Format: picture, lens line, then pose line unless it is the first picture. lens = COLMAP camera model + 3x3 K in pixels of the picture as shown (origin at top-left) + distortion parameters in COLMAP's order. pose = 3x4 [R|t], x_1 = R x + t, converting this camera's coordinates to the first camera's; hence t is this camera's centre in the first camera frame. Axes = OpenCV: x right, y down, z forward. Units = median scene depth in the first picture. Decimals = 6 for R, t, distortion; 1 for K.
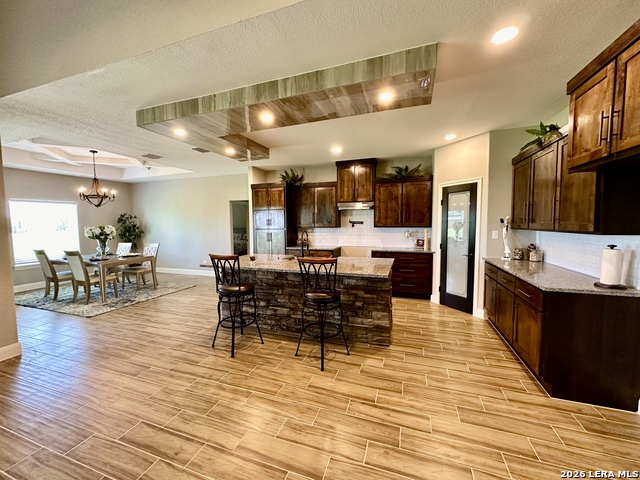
lens RADIAL K [[256.2, 0, 322.3], [0, 256.2, 239.0], [0, 0, 1]] dist [-0.001667, 0.000055]
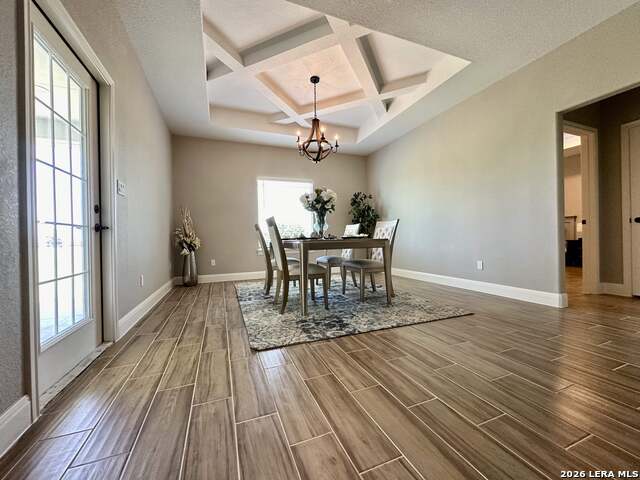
lens RADIAL K [[256.2, 0, 322.3], [0, 256.2, 237.6], [0, 0, 1]] dist [-0.001667, 0.000055]
pose [[0.657145, -0.006207, -0.753739, -0.384710], [-0.038111, 0.998414, -0.041448, 0.096390], [0.752800, 0.055963, 0.655866, 0.605059]]
